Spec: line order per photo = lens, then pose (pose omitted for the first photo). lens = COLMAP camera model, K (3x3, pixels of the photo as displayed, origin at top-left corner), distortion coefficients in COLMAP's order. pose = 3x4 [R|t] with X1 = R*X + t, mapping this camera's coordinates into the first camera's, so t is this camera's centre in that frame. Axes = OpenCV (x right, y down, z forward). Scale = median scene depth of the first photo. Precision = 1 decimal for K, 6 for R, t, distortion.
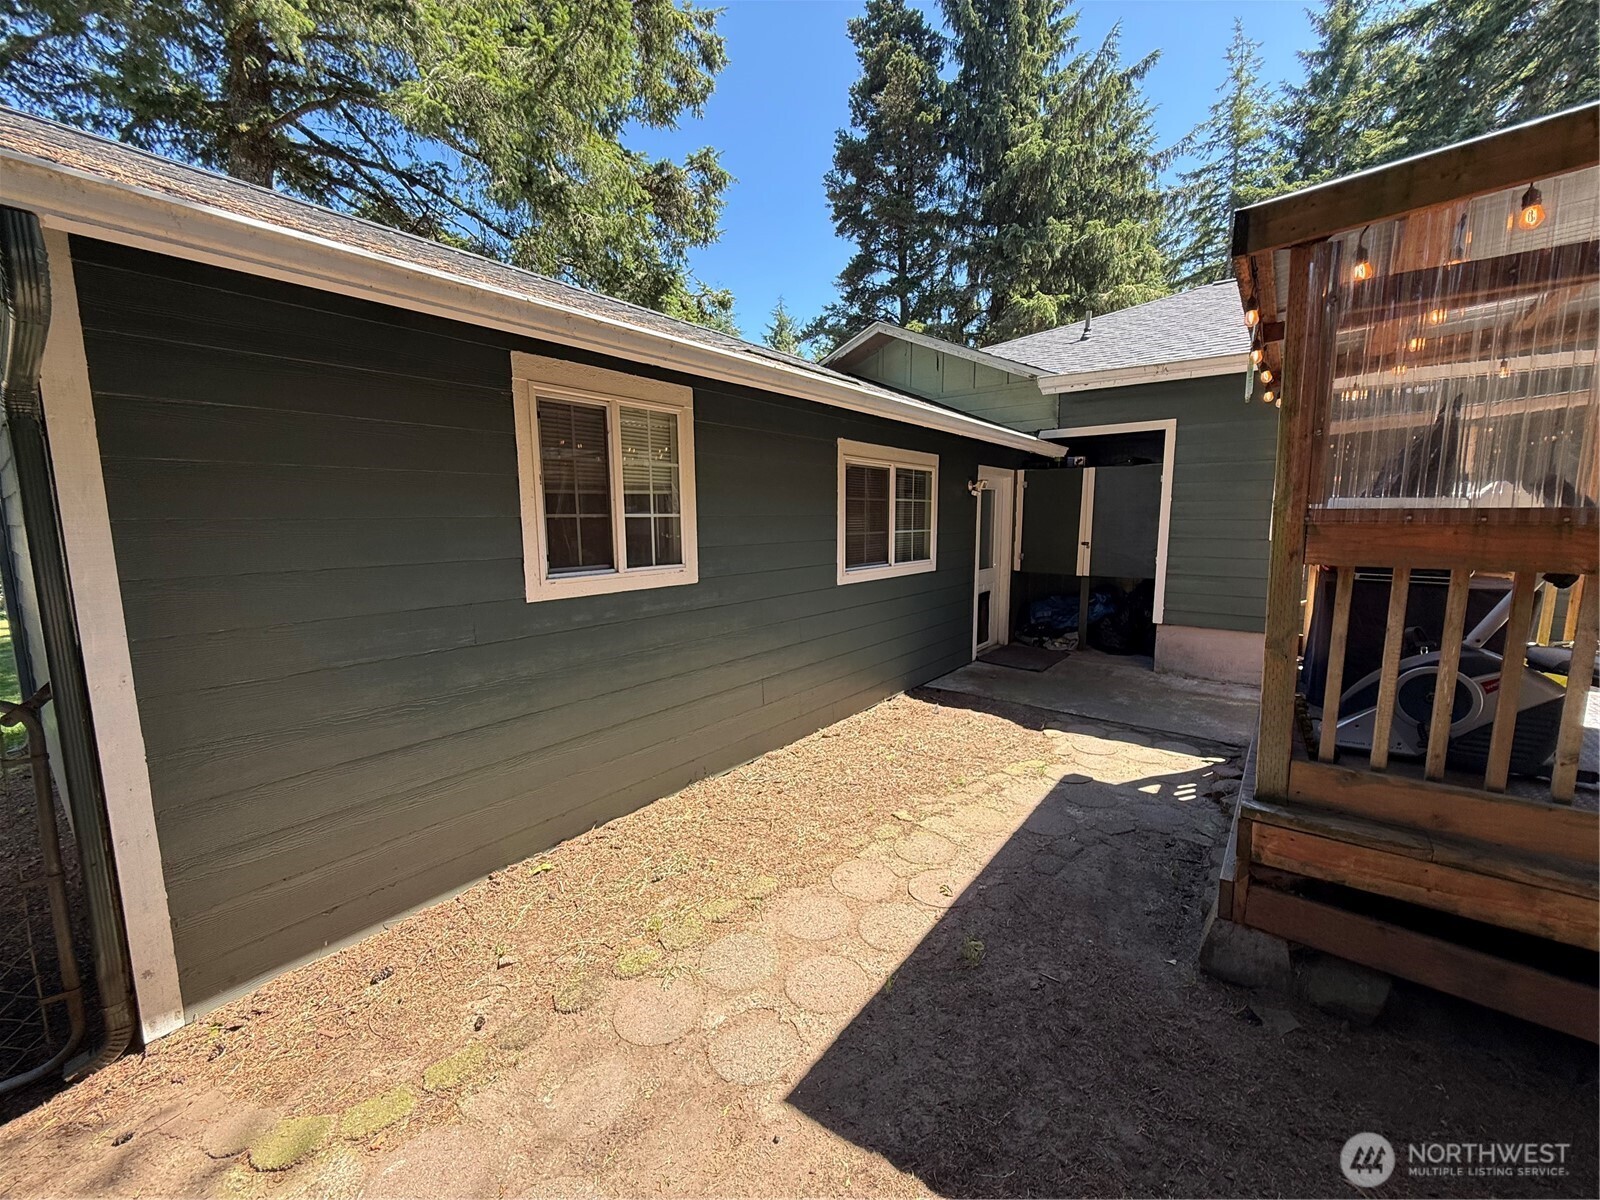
lens RADIAL K [[633.8, 0, 800.0], [0, 633.8, 600.0], [0, 0, 1]] dist [0.001117, -0.000395]
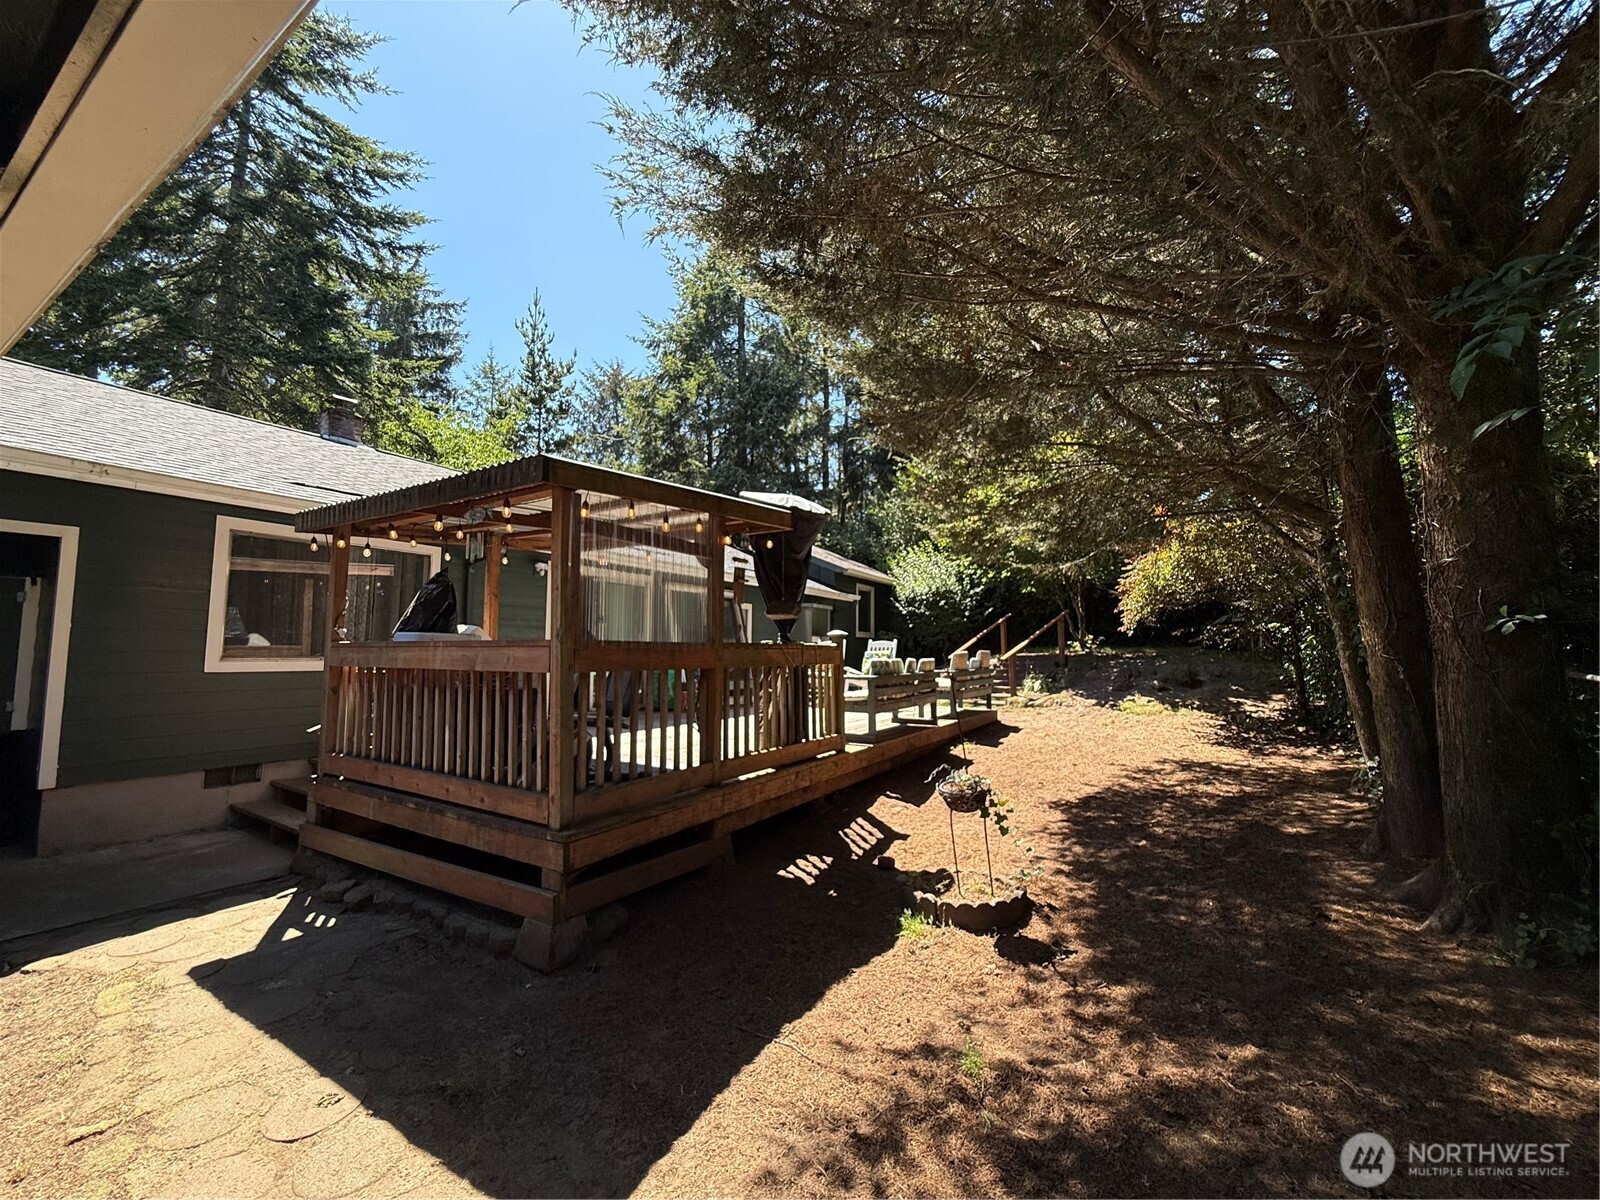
lens RADIAL K [[633.8, 0, 800.0], [0, 633.8, 600.0], [0, 0, 1]] dist [0.001117, -0.000395]
pose [[-0.089381, 0.077235, 0.992998, -0.466789], [0.131904, 0.989125, -0.065061, -0.028934], [-0.987225, 0.125166, -0.098596, 0.279929]]
